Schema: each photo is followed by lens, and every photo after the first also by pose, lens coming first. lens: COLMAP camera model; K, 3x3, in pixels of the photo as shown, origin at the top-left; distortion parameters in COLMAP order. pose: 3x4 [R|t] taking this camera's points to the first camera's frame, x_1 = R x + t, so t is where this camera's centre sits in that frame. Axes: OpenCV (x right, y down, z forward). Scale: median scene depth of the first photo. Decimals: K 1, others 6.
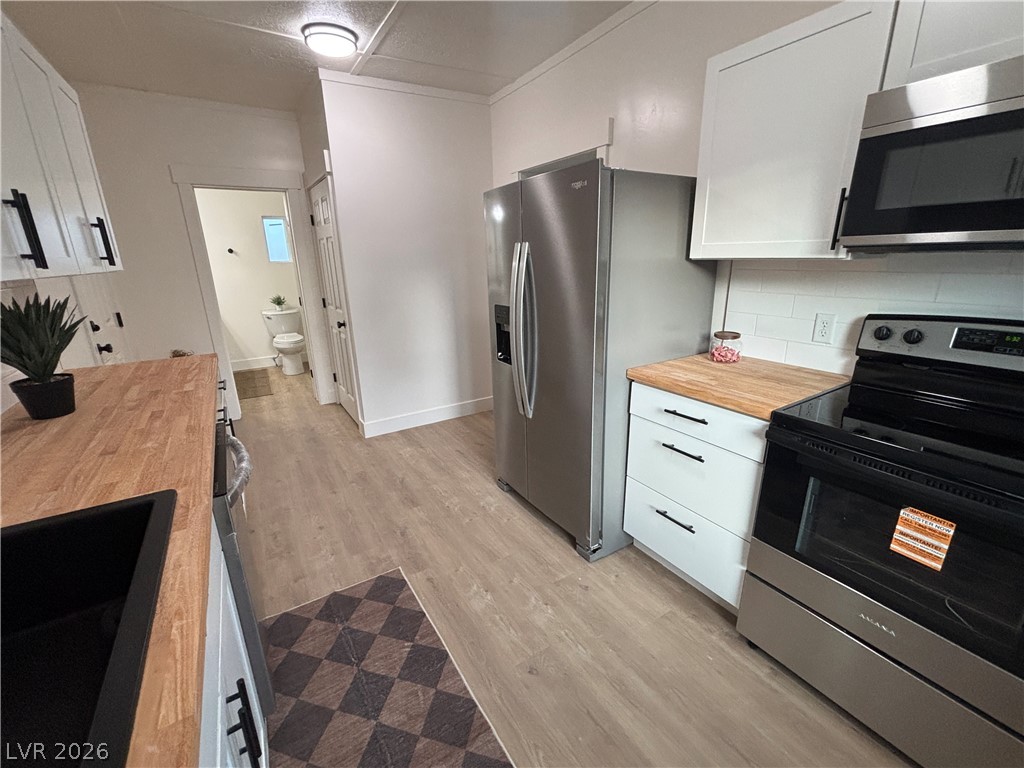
lens RADIAL K [[437.9, 0, 510.3], [0, 437.9, 380.4], [0, 0, 1]] dist [0.000385, -0.000105]
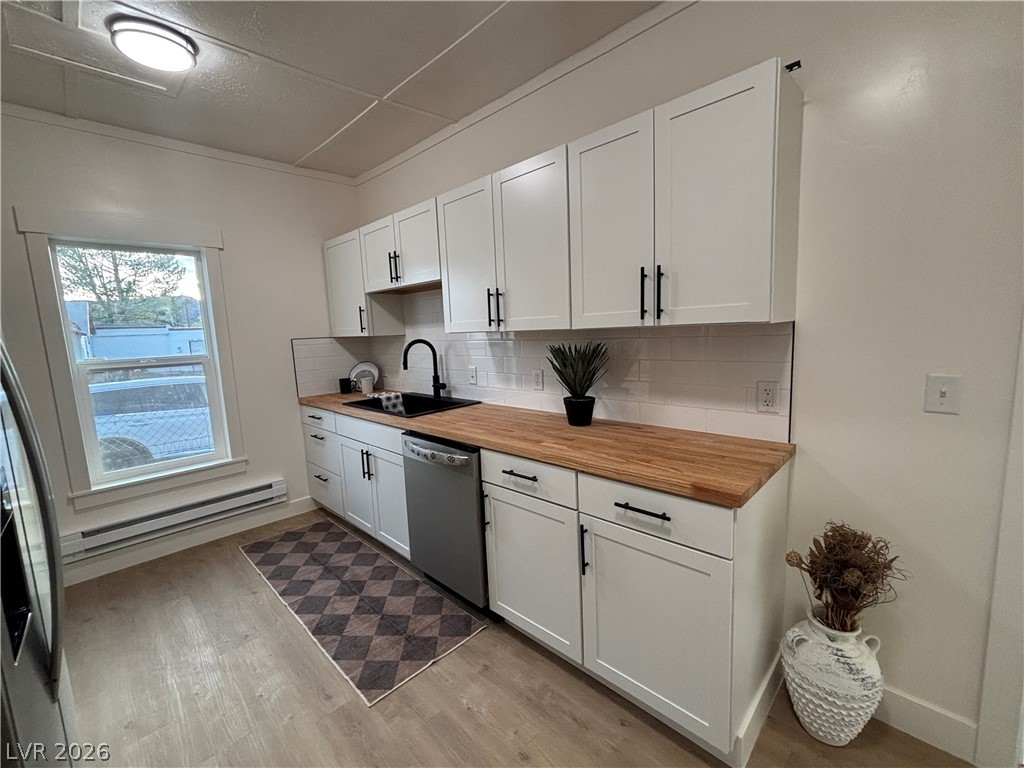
lens RADIAL K [[437.9, 0, 510.3], [0, 437.9, 380.4], [0, 0, 1]] dist [0.000385, -0.000105]
pose [[-0.971683, 0.091063, -0.218034, -0.448805], [-0.003181, 0.917627, 0.397429, -0.507679], [0.236265, 0.386868, -0.891354, 1.810889]]
